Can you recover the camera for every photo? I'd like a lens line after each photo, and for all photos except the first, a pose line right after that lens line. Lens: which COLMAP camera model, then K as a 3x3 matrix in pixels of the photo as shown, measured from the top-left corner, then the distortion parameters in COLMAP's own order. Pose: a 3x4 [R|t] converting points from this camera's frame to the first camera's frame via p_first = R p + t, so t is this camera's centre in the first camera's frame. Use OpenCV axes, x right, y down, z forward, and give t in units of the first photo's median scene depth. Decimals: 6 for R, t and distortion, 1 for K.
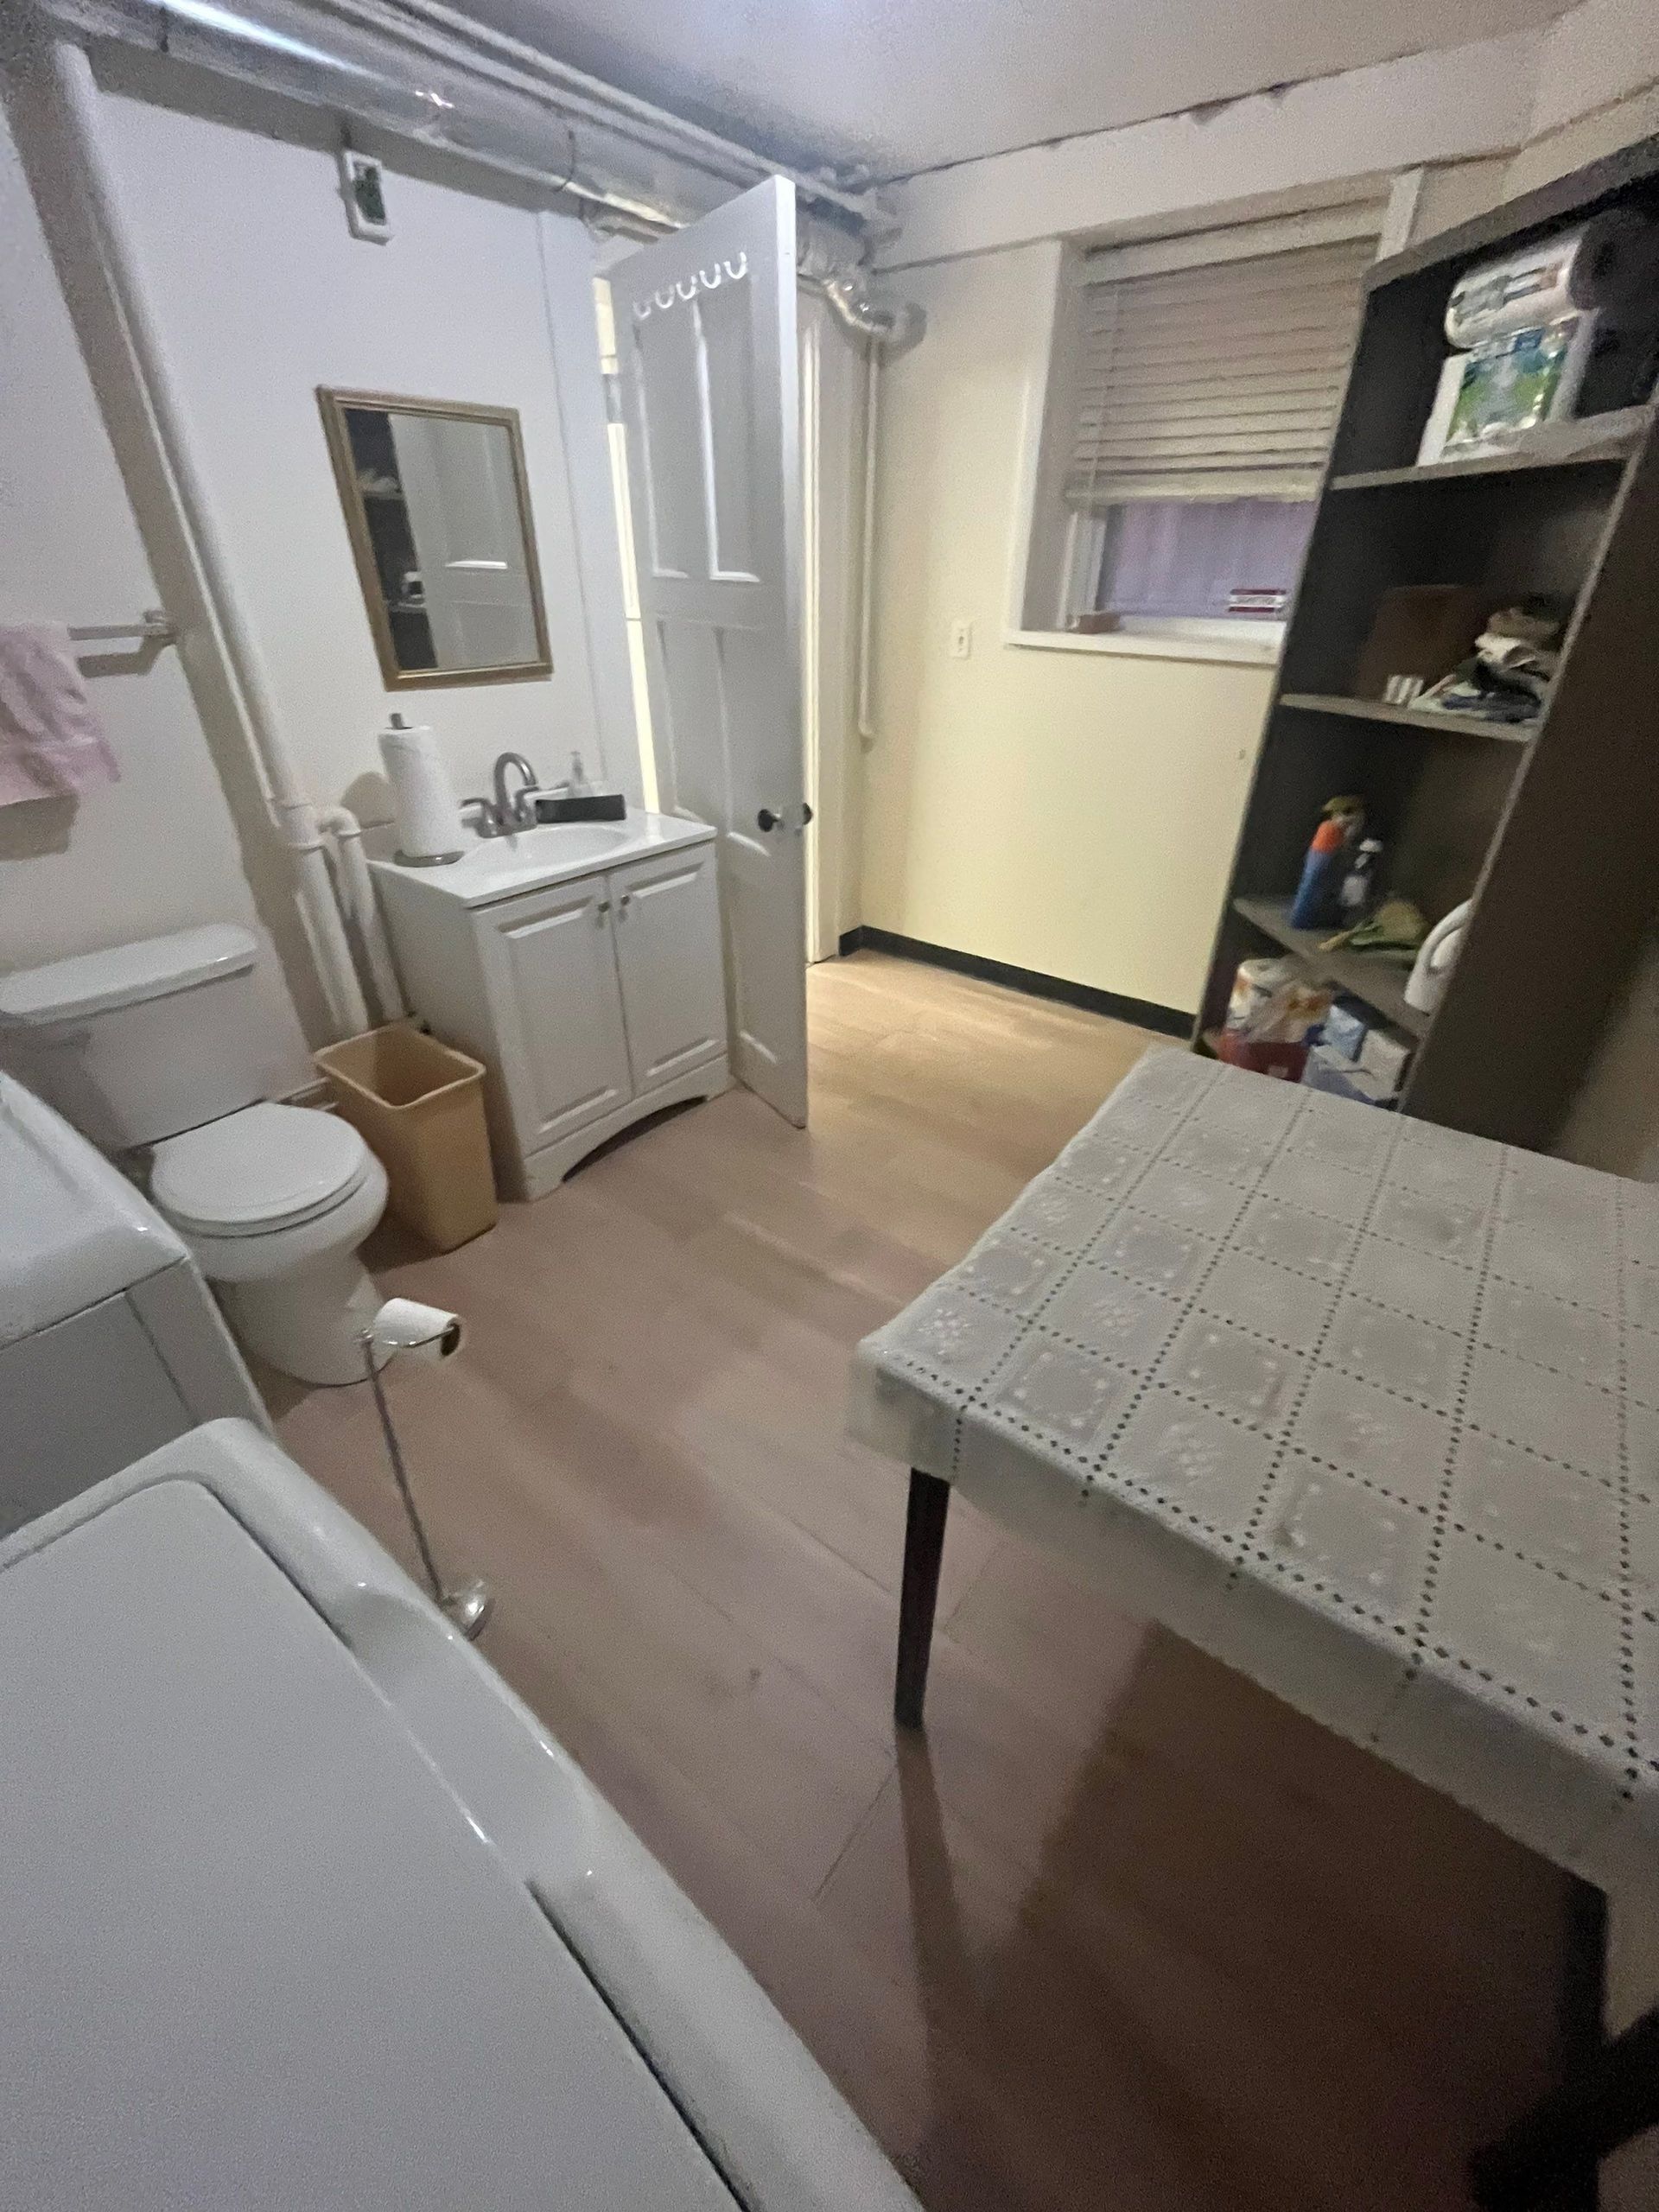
lens RADIAL K [[902.7, 0, 821.7], [0, 902.7, 1102.7], [0, 0, 1]] dist [-0.000616, -0.000170]
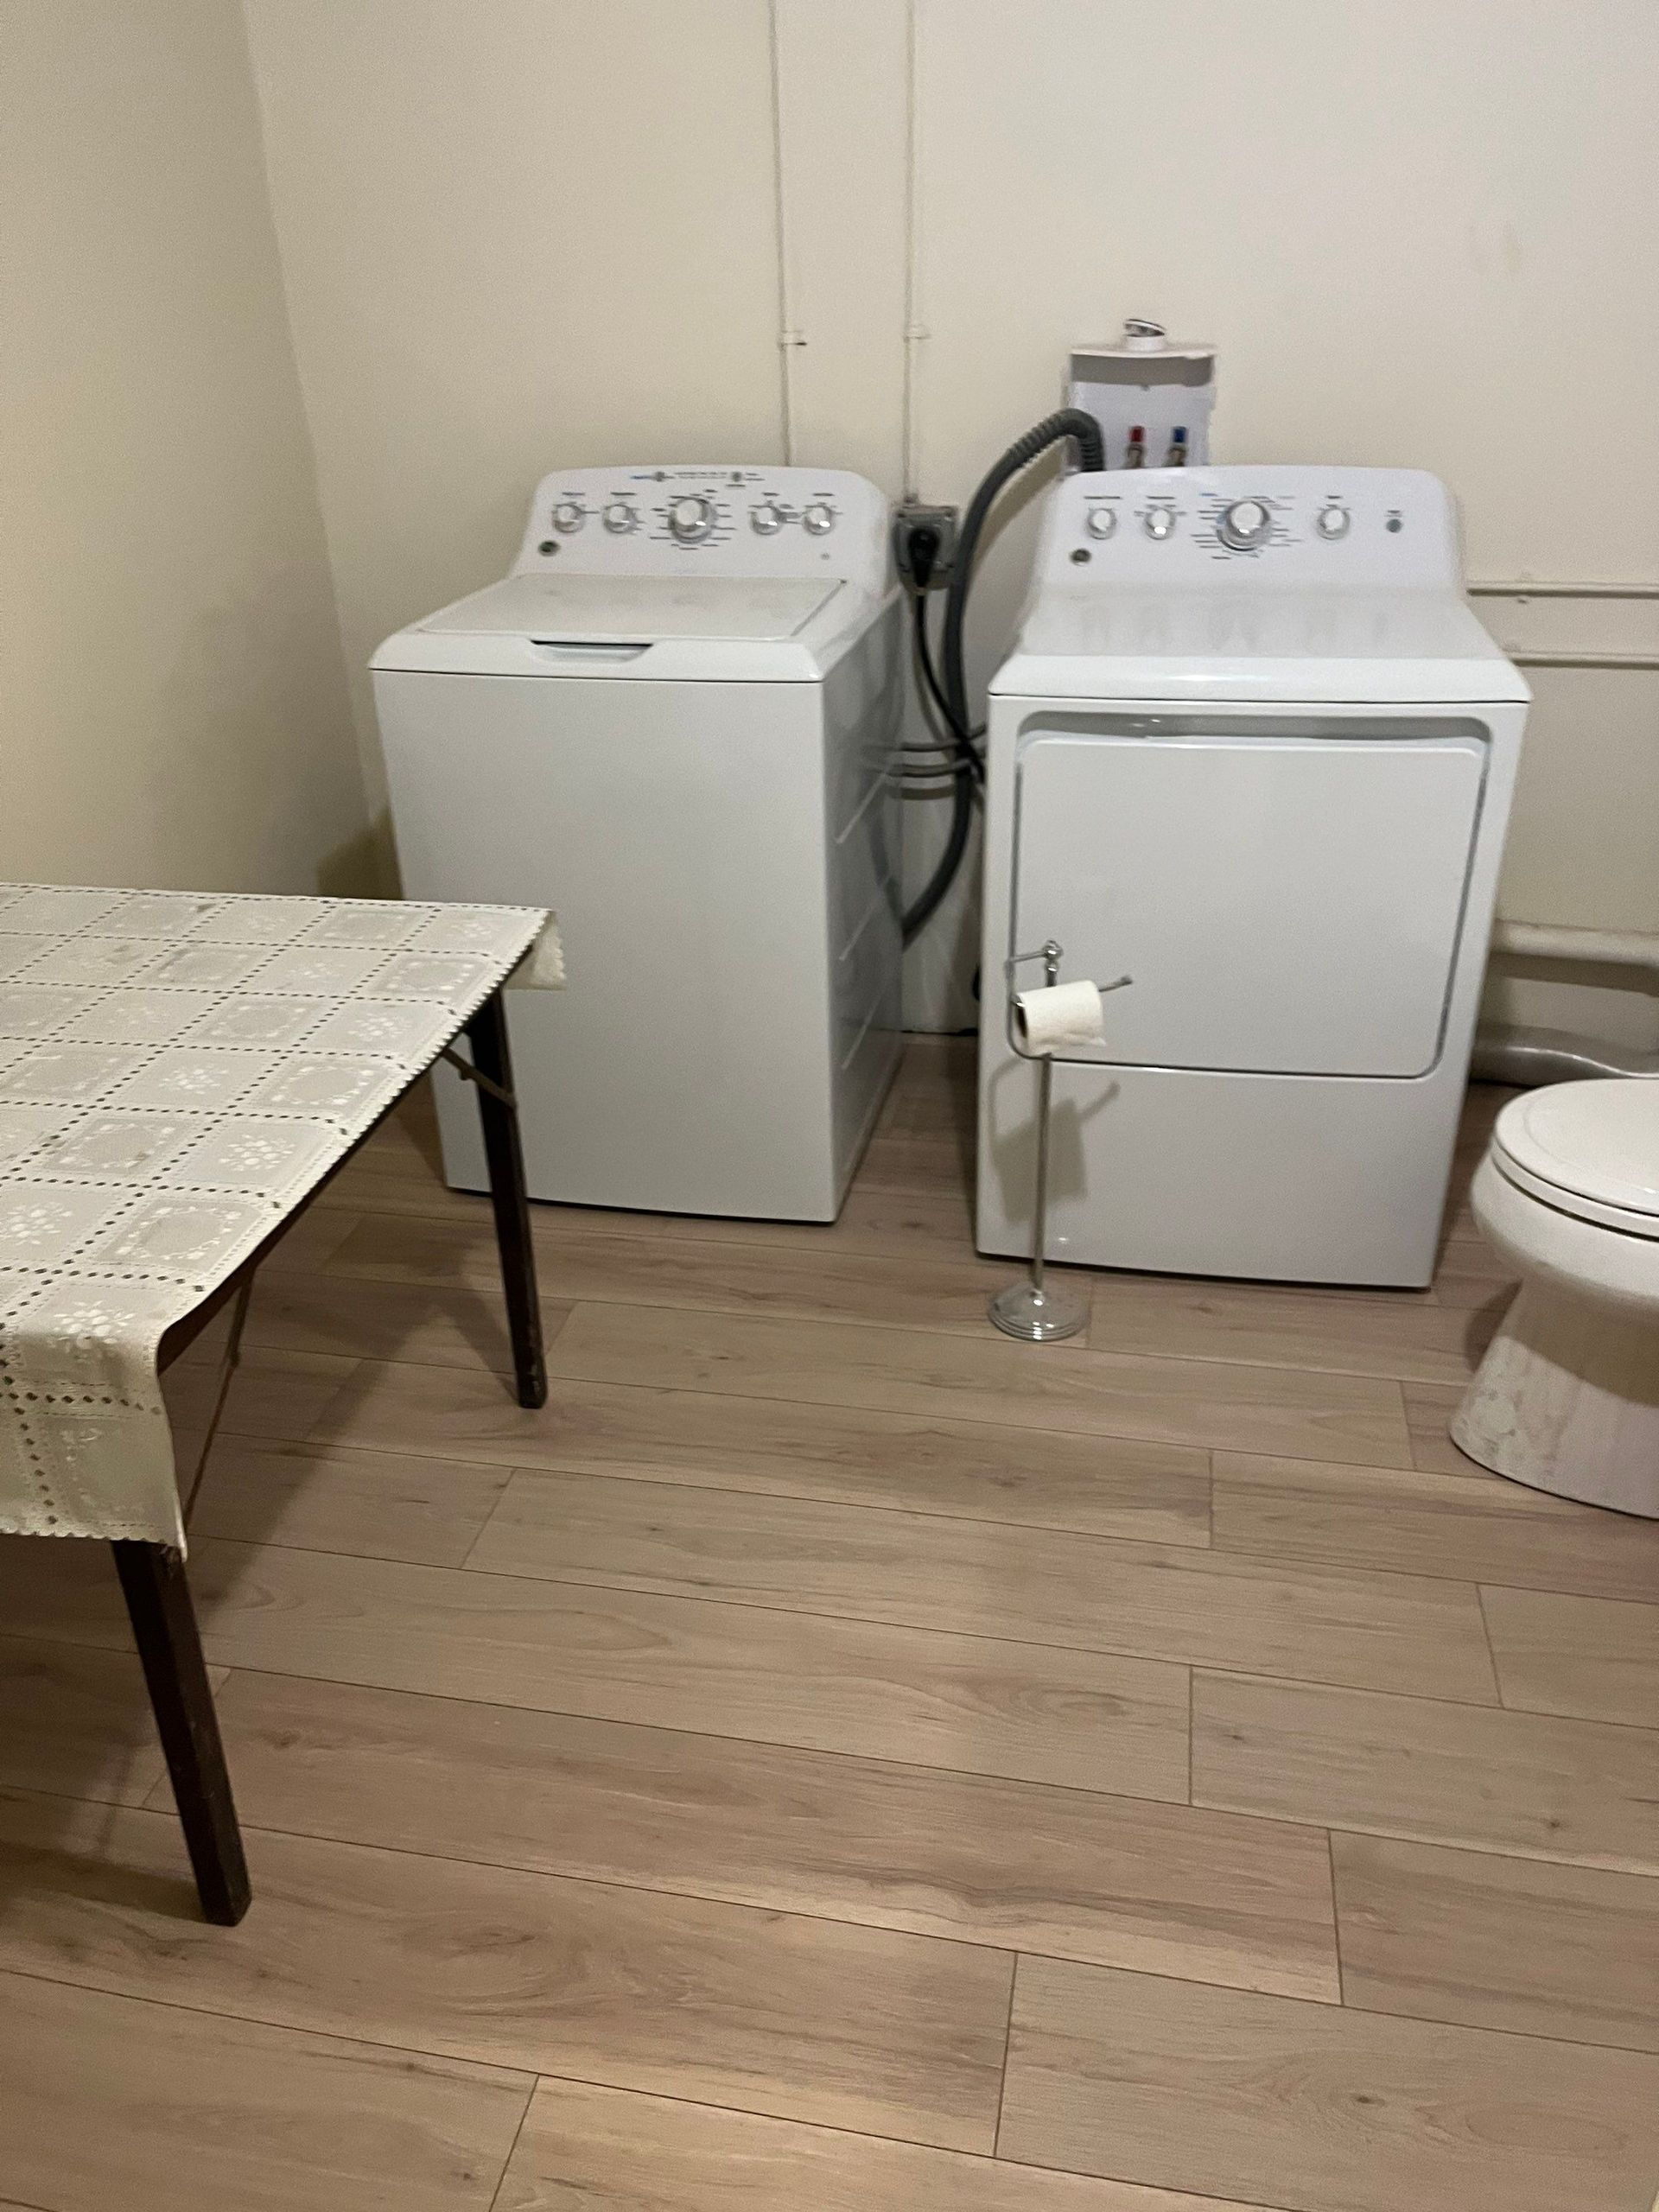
lens RADIAL K [[1718.9, 0, 789.3], [0, 1718.9, 1116.0], [0, 0, 1]] dist [0.067768, -0.086206]
pose [[-0.901729, 0.223619, -0.369973, 0.439718], [-0.198679, 0.545715, 0.814078, -0.969828], [0.383943, 0.807583, -0.447658, 1.616804]]
